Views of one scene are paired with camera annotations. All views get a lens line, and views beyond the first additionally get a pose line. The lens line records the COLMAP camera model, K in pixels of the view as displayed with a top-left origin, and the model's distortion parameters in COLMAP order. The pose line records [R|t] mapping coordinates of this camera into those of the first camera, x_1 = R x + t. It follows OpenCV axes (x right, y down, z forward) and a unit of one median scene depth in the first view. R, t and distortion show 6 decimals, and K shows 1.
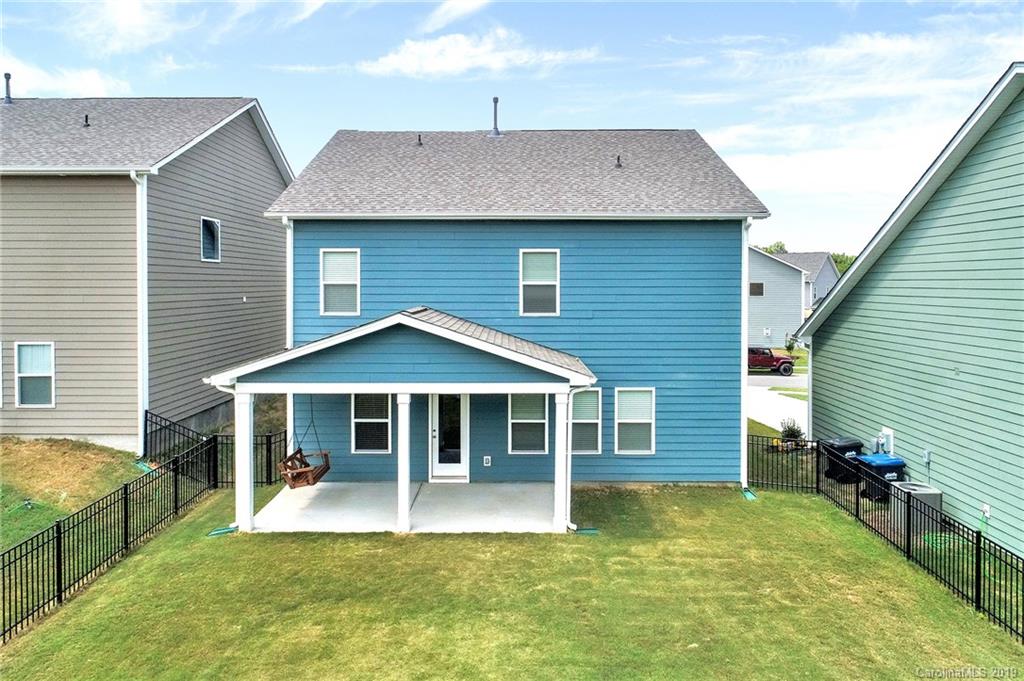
lens RADIAL K [[708.5, 0, 501.5], [0, 708.5, 287.6], [0, 0, 1]] dist [-0.001963, -0.003251]
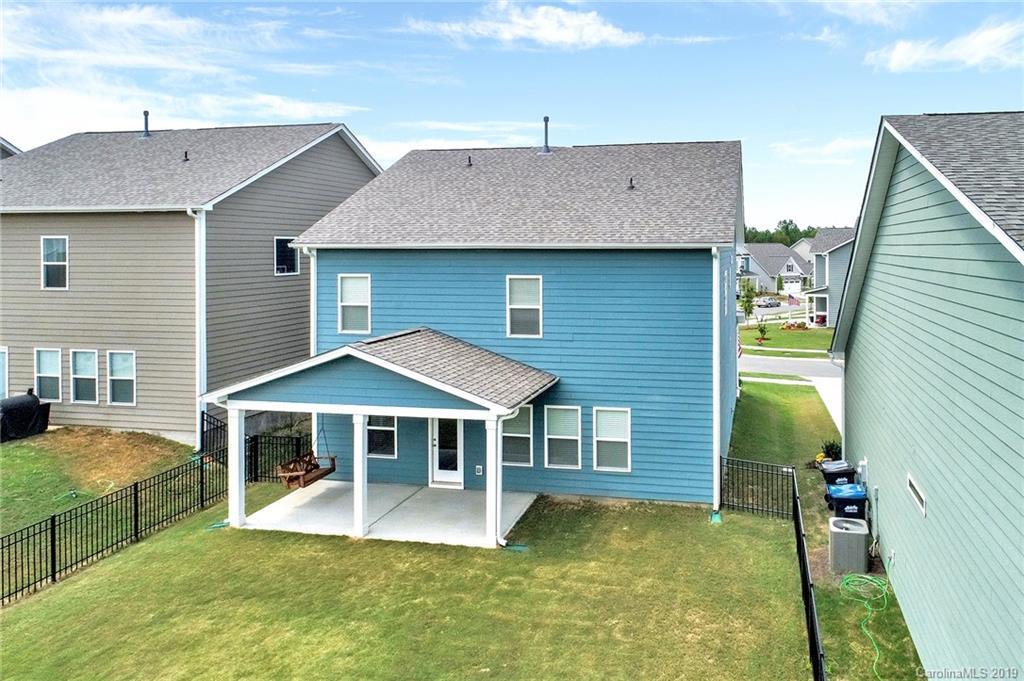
lens RADIAL K [[724.8, 0, 615.8], [0, 724.8, 242.6], [0, 0, 1]] dist [-0.003577, -0.000422]
pose [[0.983852, -0.003674, -0.178947, 0.399256], [0.001686, 0.999935, -0.011261, -0.094231], [0.178977, 0.010777, 0.983794, -0.061077]]
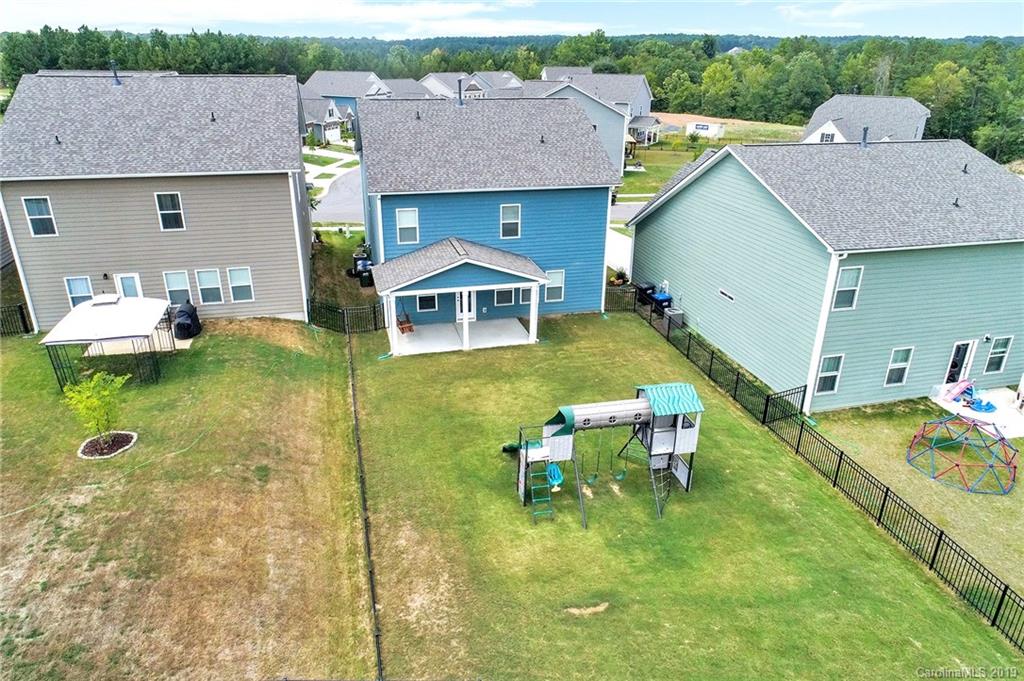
lens RADIAL K [[695.1, 0, 512.0], [0, 695.1, 340.5], [0, 0, 1]] dist [-0.003174, -0.000302]
pose [[0.966016, -0.089480, 0.242501, -0.448431], [-0.008737, 0.926331, 0.376609, -0.437084], [-0.258336, -0.365929, 0.894069, -0.856054]]
